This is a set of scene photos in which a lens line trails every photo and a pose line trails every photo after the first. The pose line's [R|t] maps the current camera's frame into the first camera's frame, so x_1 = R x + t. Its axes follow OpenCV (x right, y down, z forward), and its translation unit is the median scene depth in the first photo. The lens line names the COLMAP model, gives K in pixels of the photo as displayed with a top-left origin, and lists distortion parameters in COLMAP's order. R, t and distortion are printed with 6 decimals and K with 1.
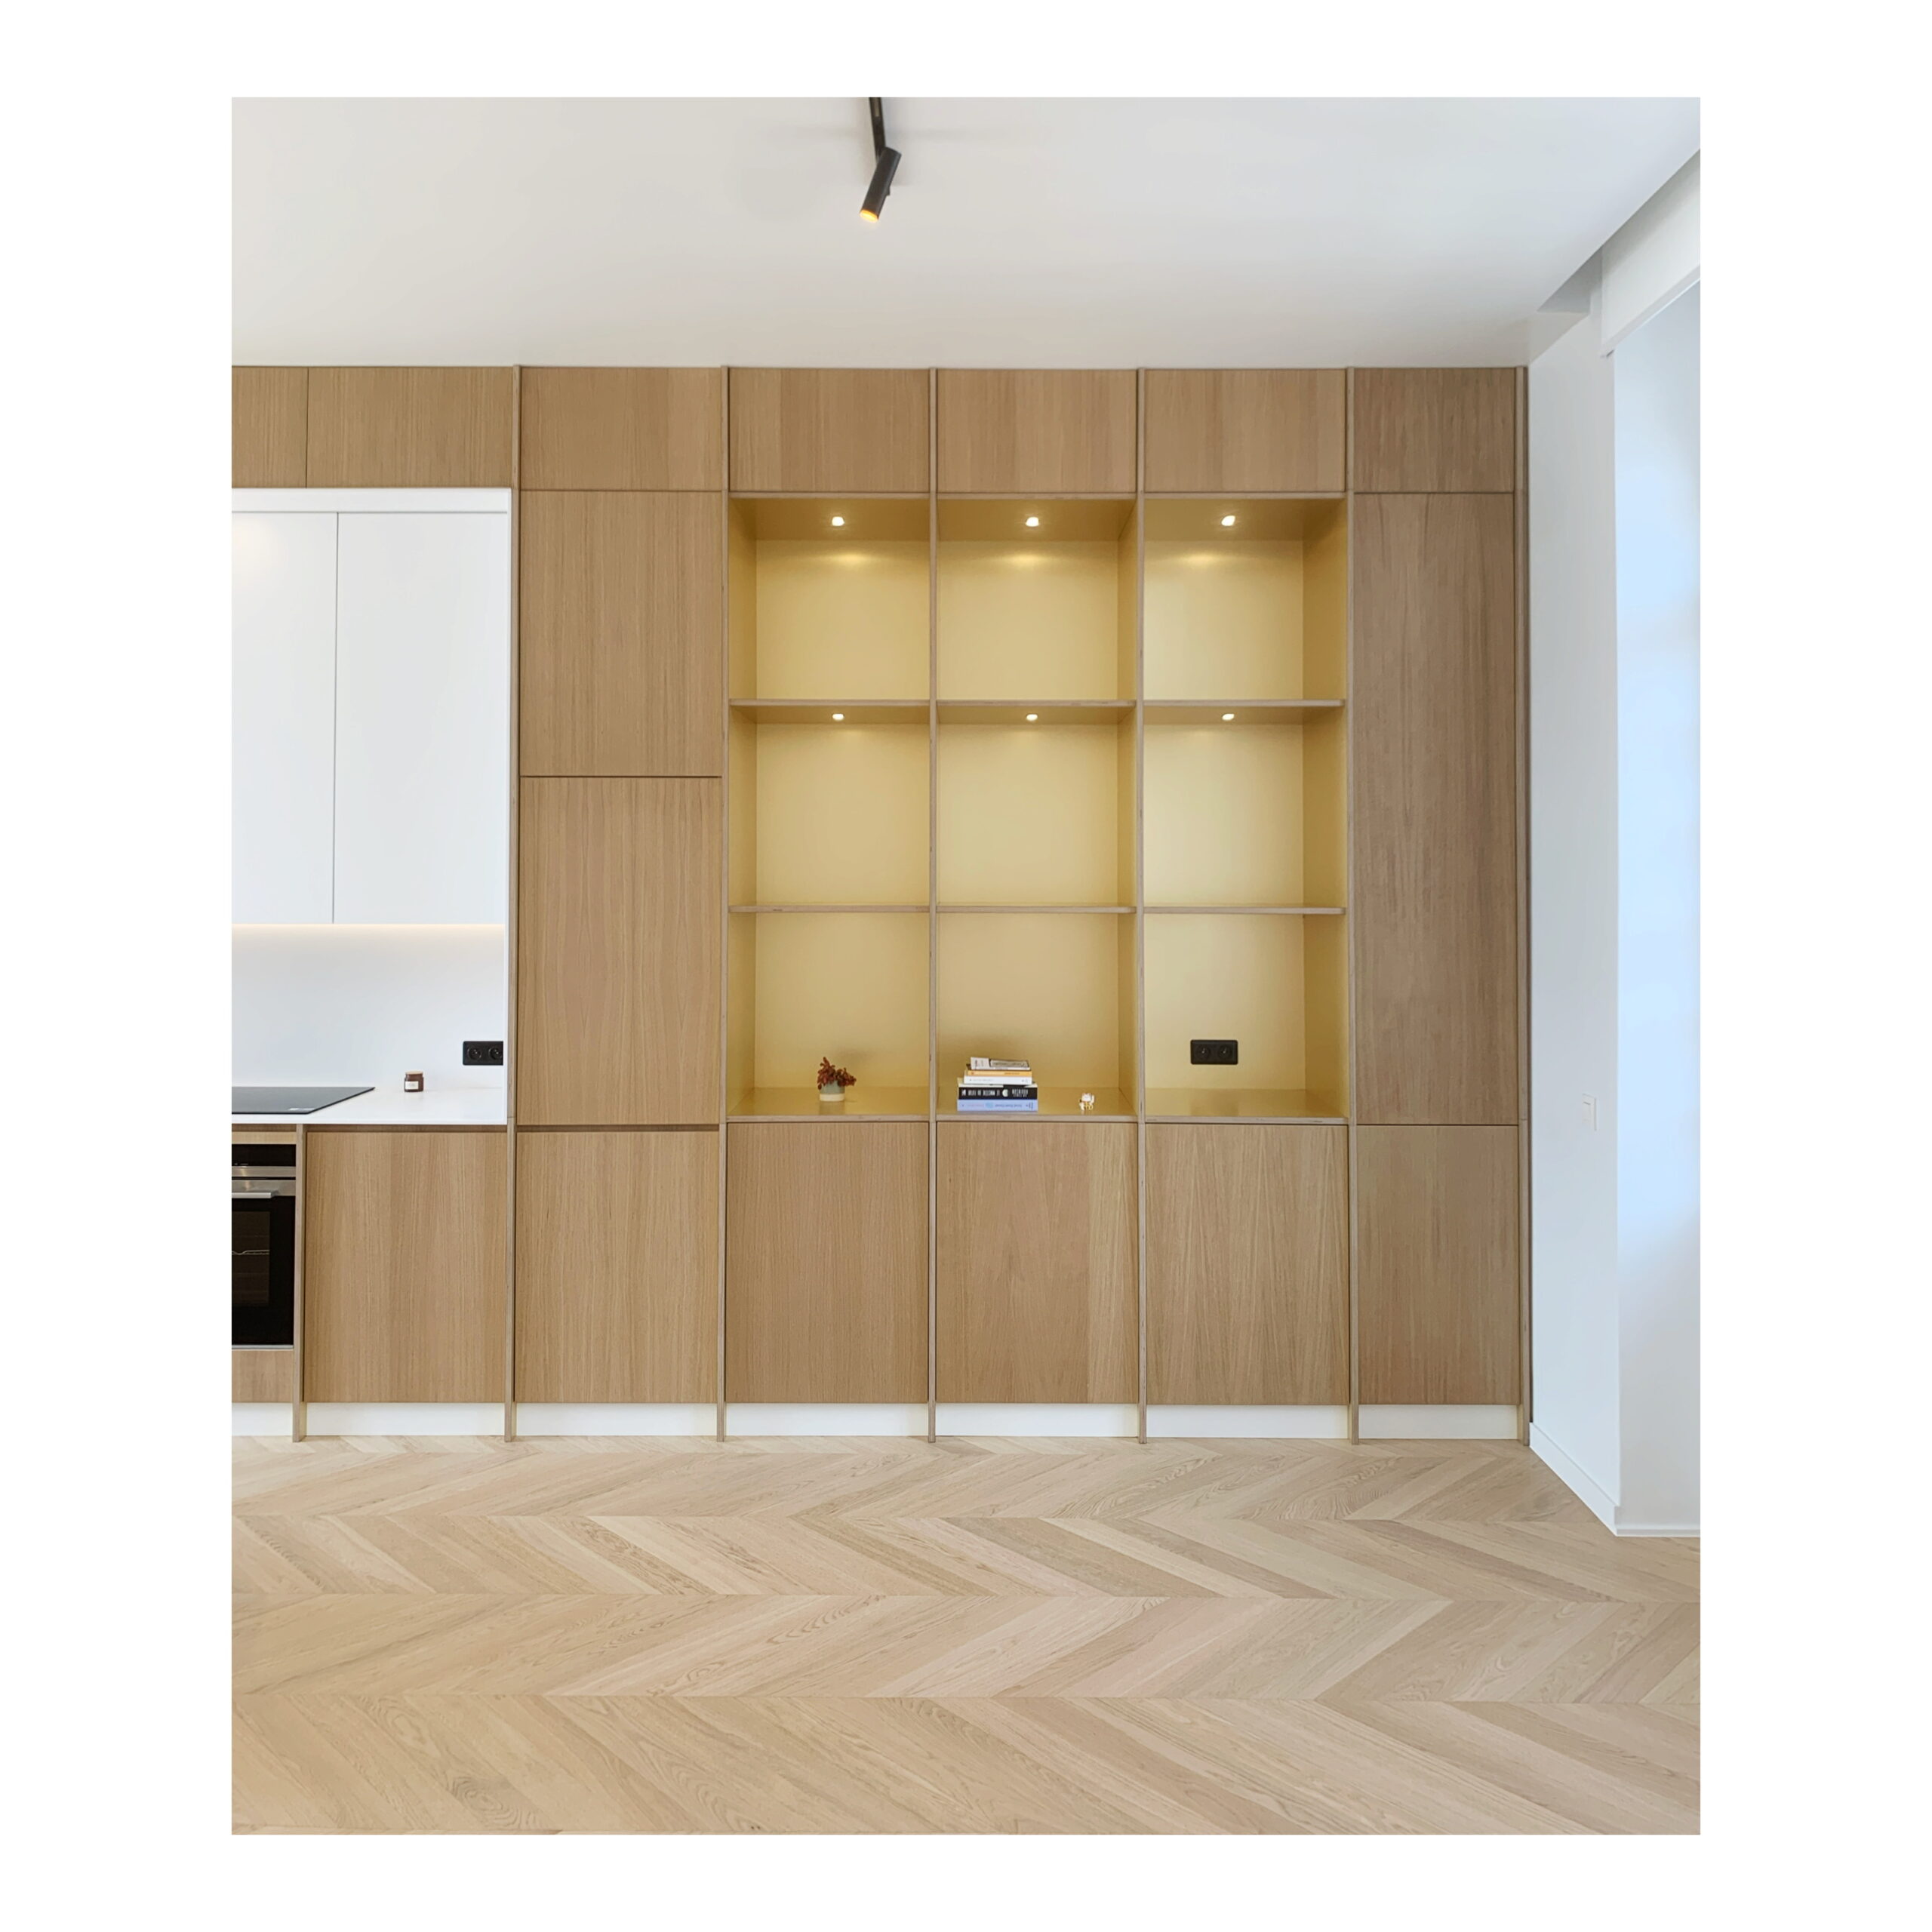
lens RADIAL K [[1534.4, 0, 967.9], [0, 1534.4, 824.0], [0, 0, 1]] dist [0.071675, -0.104764]
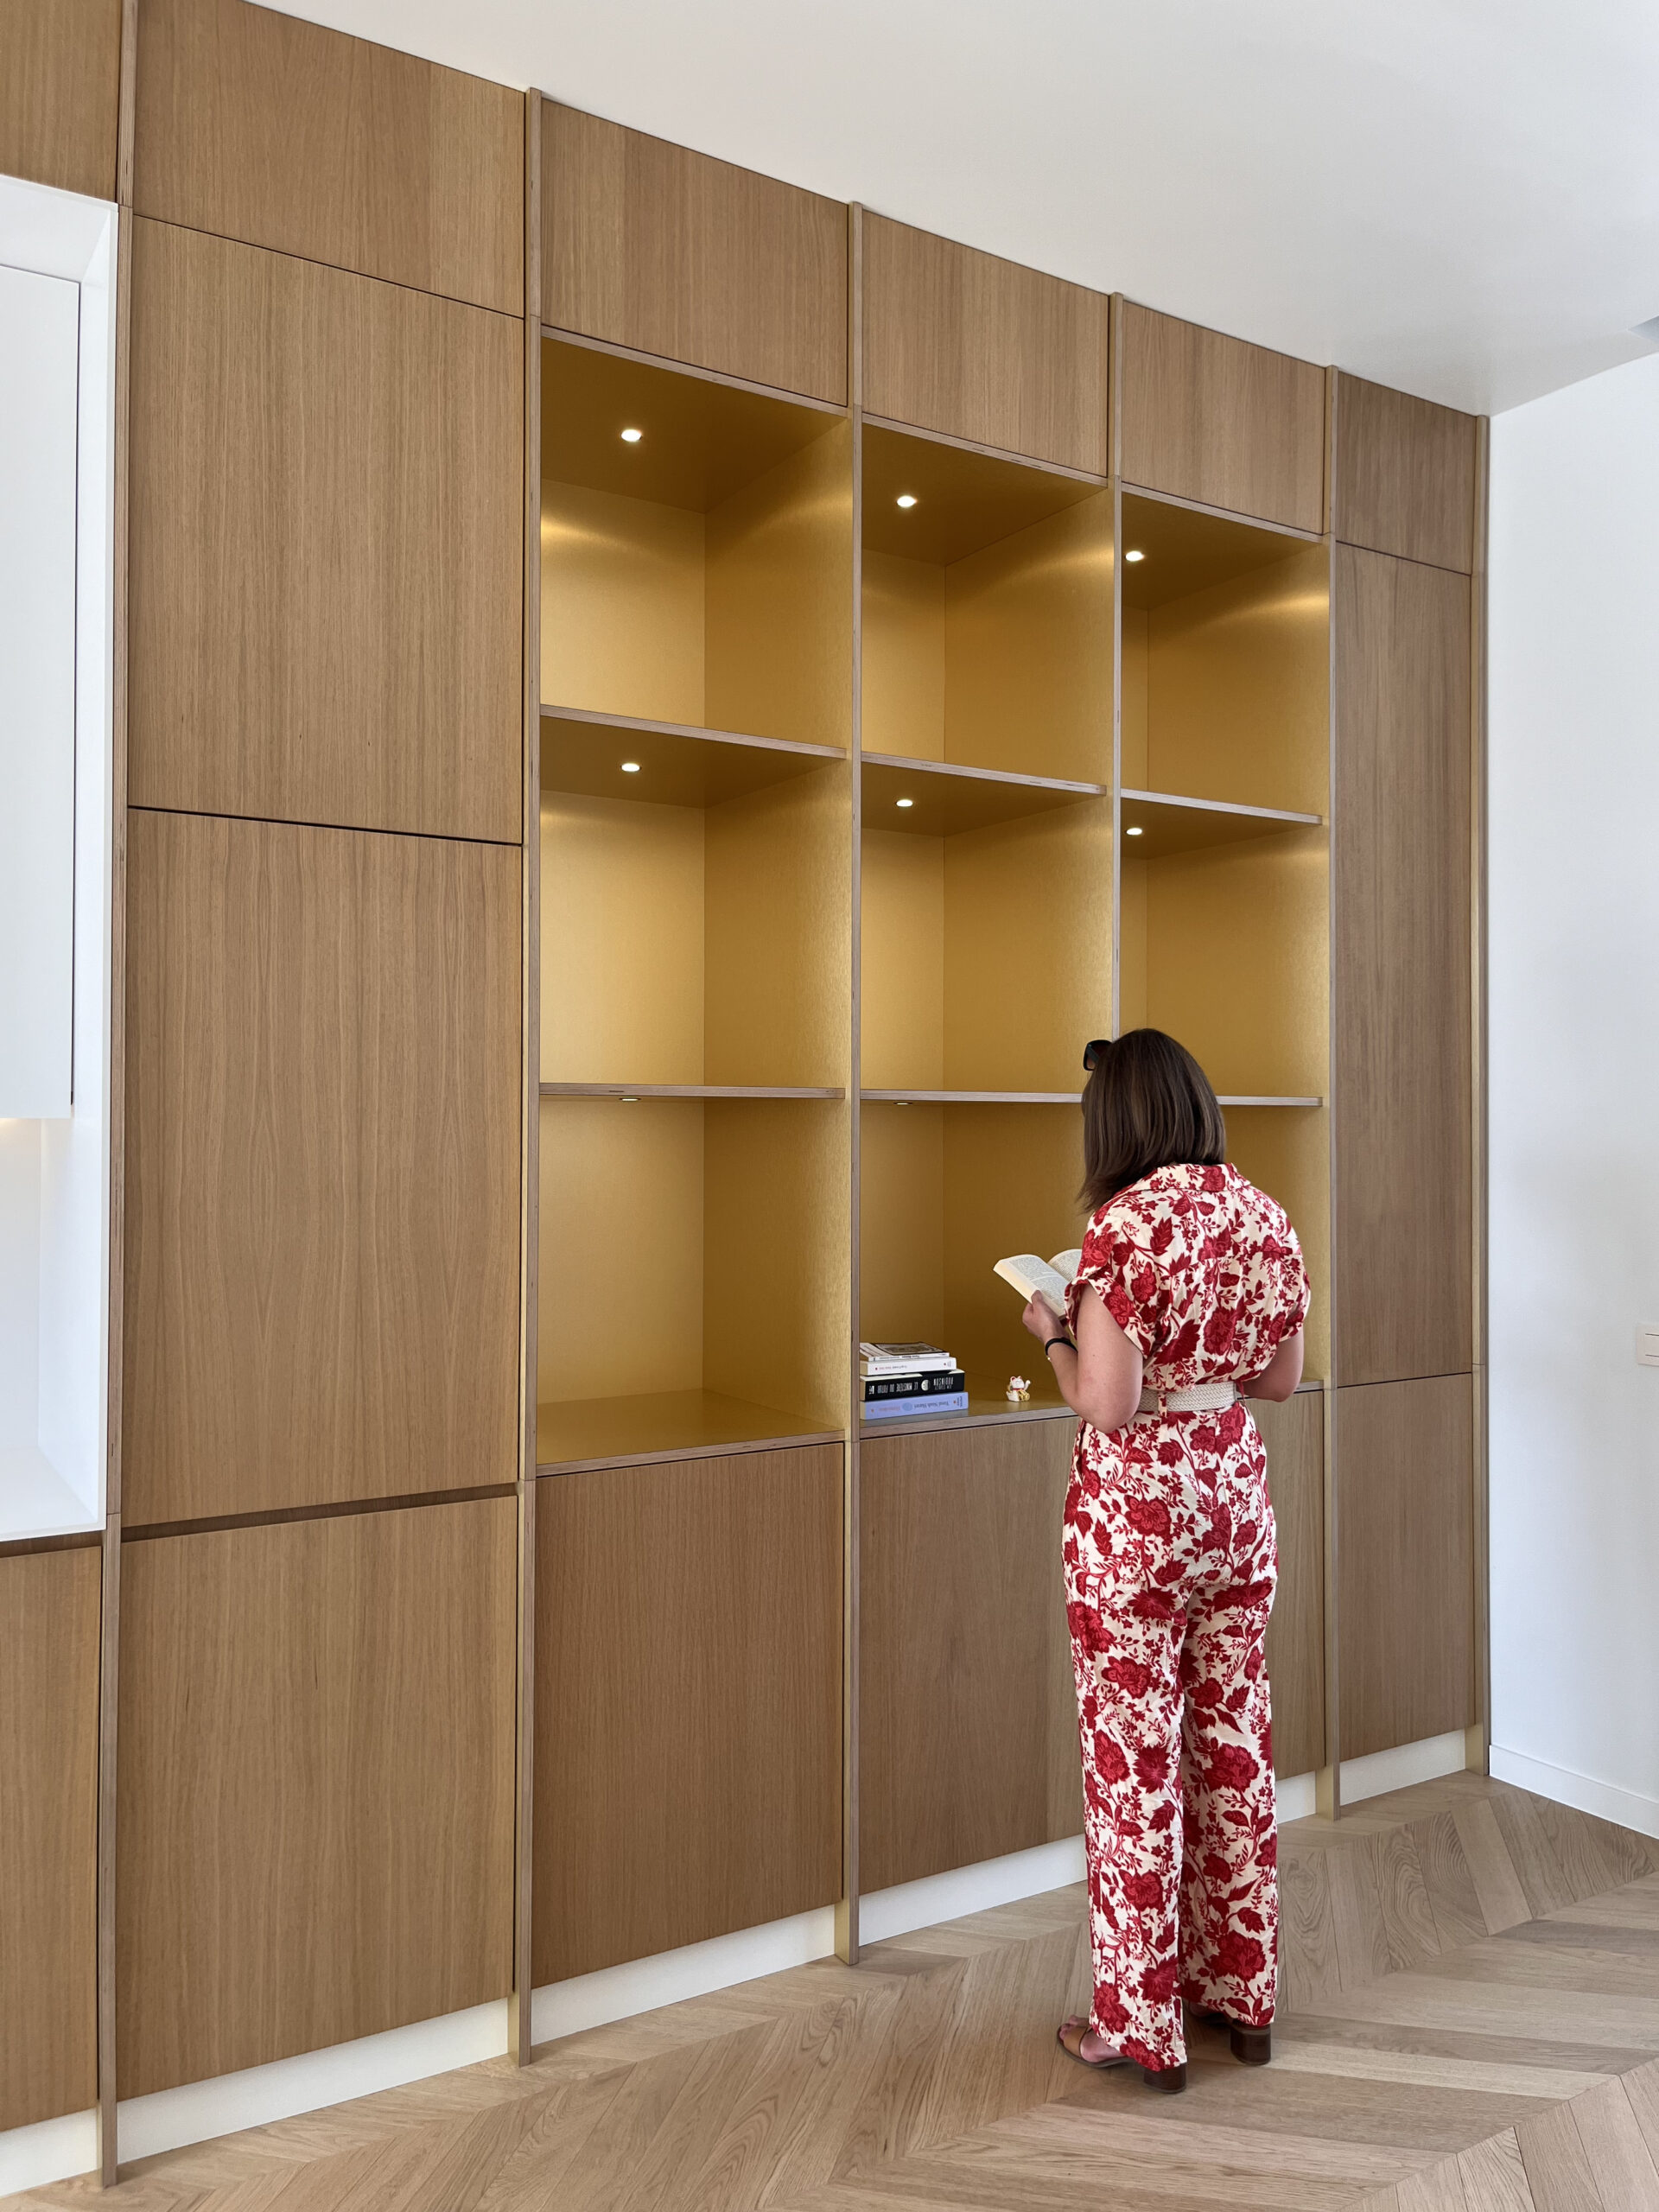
lens RADIAL K [[1691.3, 0, 828.5], [0, 1691.3, 1094.8], [0, 0, 1]] dist [0.045868, -0.064018]
pose [[0.849369, 0.012059, 0.527661, -0.385486], [-0.013466, 0.999909, -0.001176, 0.057353], [-0.527627, -0.006107, 0.849454, 0.434623]]
